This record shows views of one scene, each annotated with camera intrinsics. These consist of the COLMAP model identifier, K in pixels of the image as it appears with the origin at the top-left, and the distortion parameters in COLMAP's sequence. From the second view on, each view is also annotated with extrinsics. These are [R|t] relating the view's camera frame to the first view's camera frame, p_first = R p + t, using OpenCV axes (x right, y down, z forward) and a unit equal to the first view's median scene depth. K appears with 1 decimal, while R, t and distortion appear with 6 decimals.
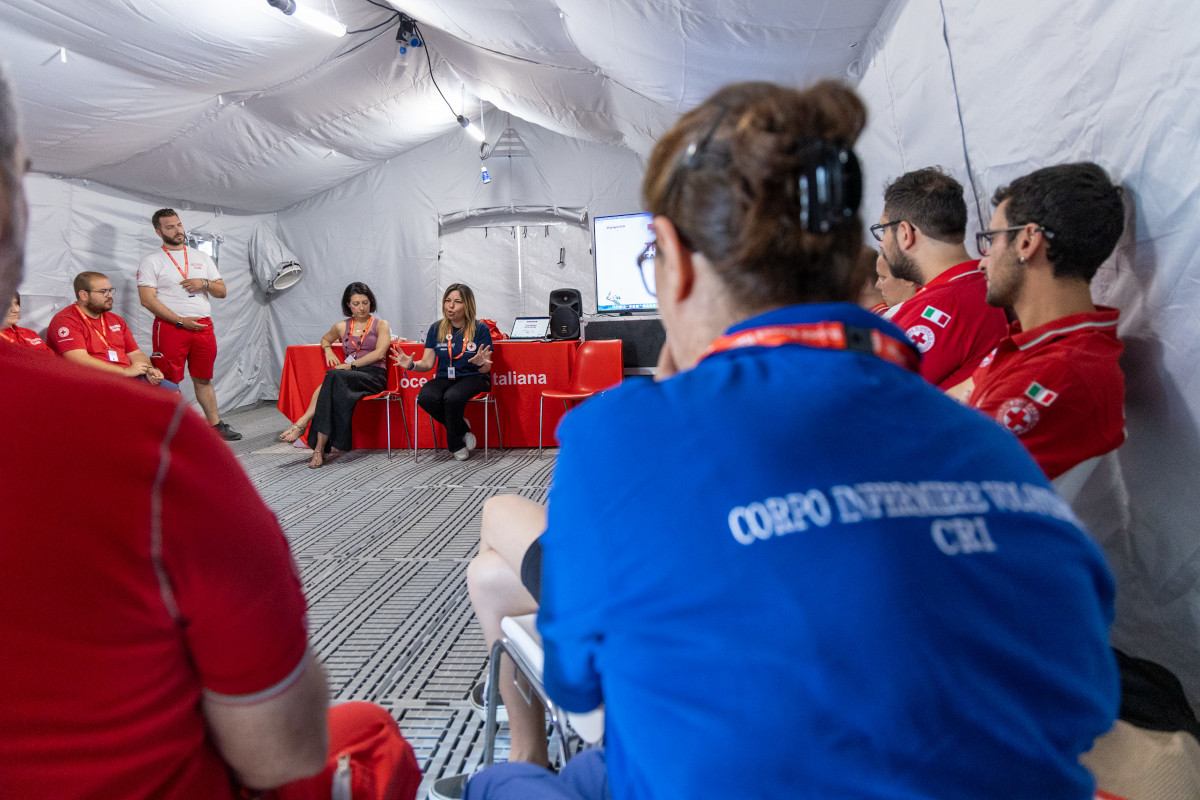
lens RADIAL K [[819.5, 0, 600.0], [0, 819.5, 400.0], [0, 0, 1]] dist [0.008018, -0.002981]
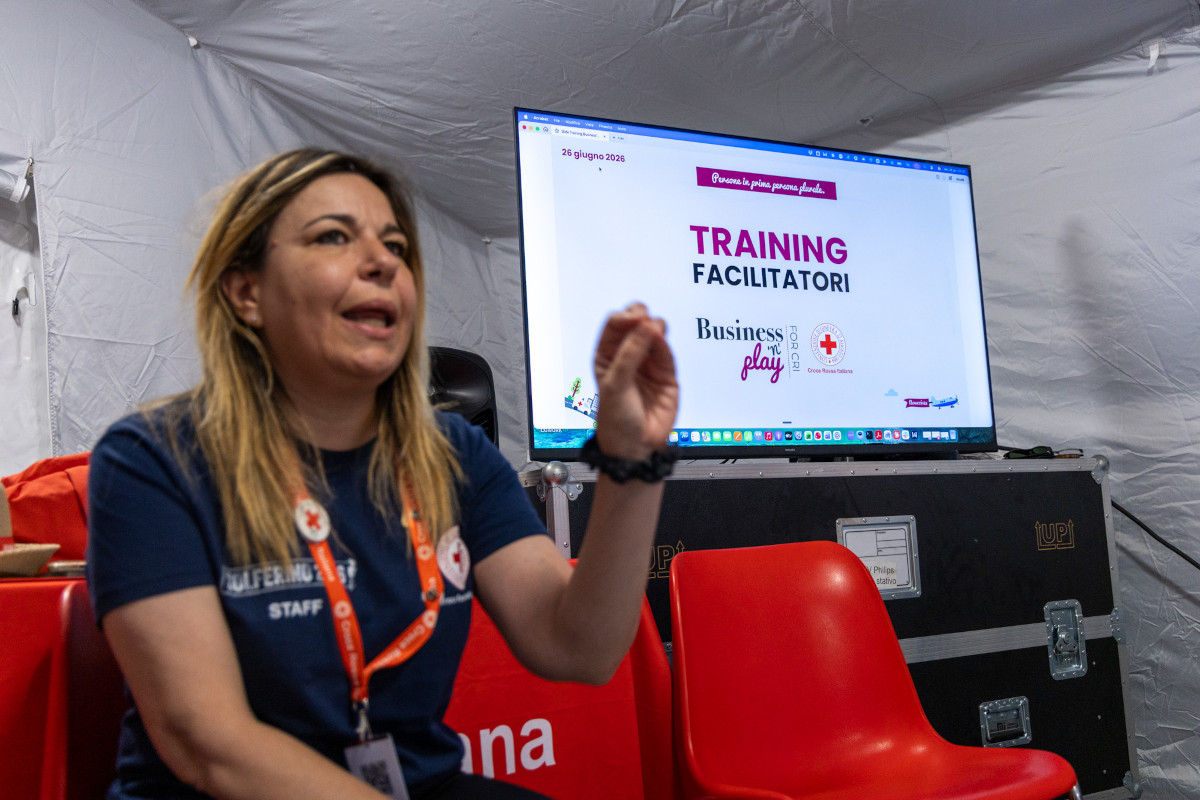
lens RADIAL K [[1210.8, 0, 600.0], [0, 1210.8, 400.0], [0, 0, 1]] dist [0.016730, 0.010787]
pose [[0.631052, 0.094036, 0.770020, -0.290490], [0.105709, 0.972942, -0.205448, -0.043630], [-0.768505, 0.211047, 0.604036, 0.757265]]
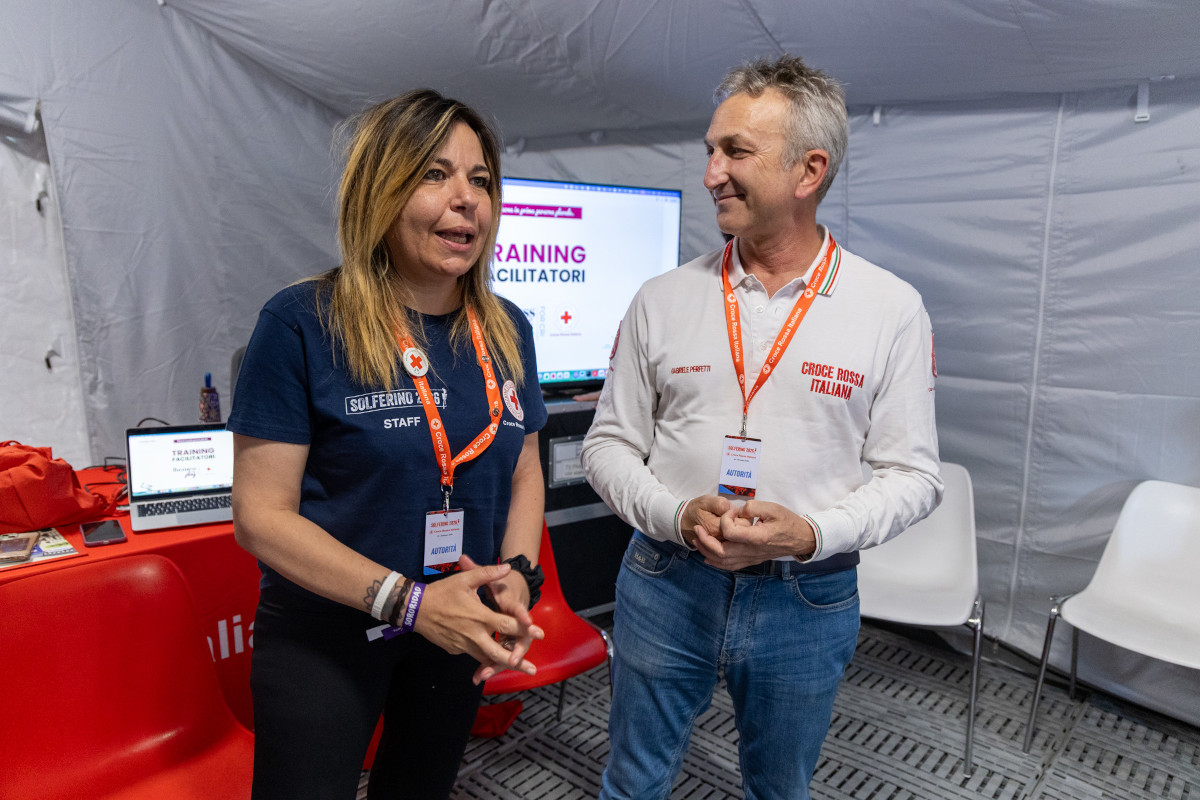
lens RADIAL K [[819.5, 0, 600.0], [0, 819.5, 400.0], [0, 0, 1]] dist [0.008018, -0.002981]
pose [[0.574551, -0.091299, 0.813361, -0.272760], [0.036214, 0.995621, 0.086177, -0.139435], [-0.817667, -0.020058, 0.575341, 0.669008]]
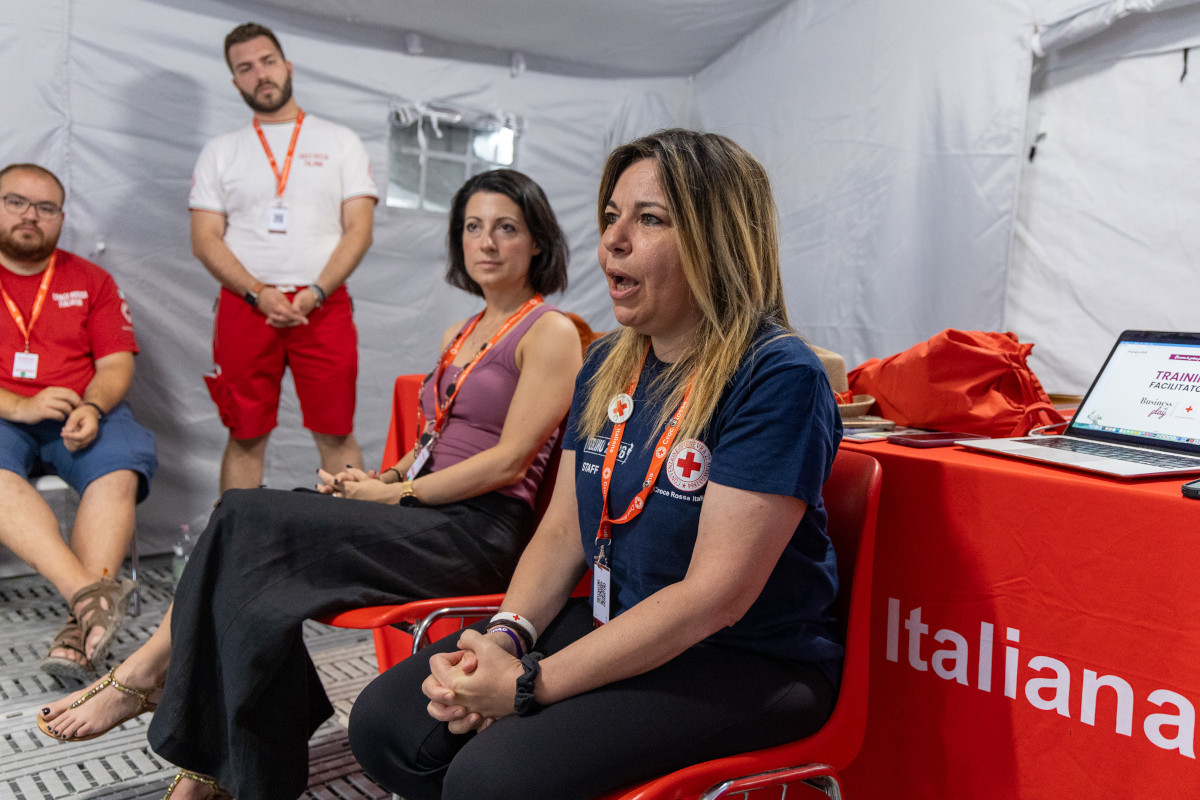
lens RADIAL K [[1042.3, 0, 600.0], [0, 1042.3, 400.0], [0, 0, 1]] dist [0.009309, -0.078303]
pose [[0.728264, 0.104081, -0.677347, -0.020880], [-0.118239, 0.992660, 0.025405, -0.076683], [0.675019, 0.061587, 0.735225, 0.744327]]
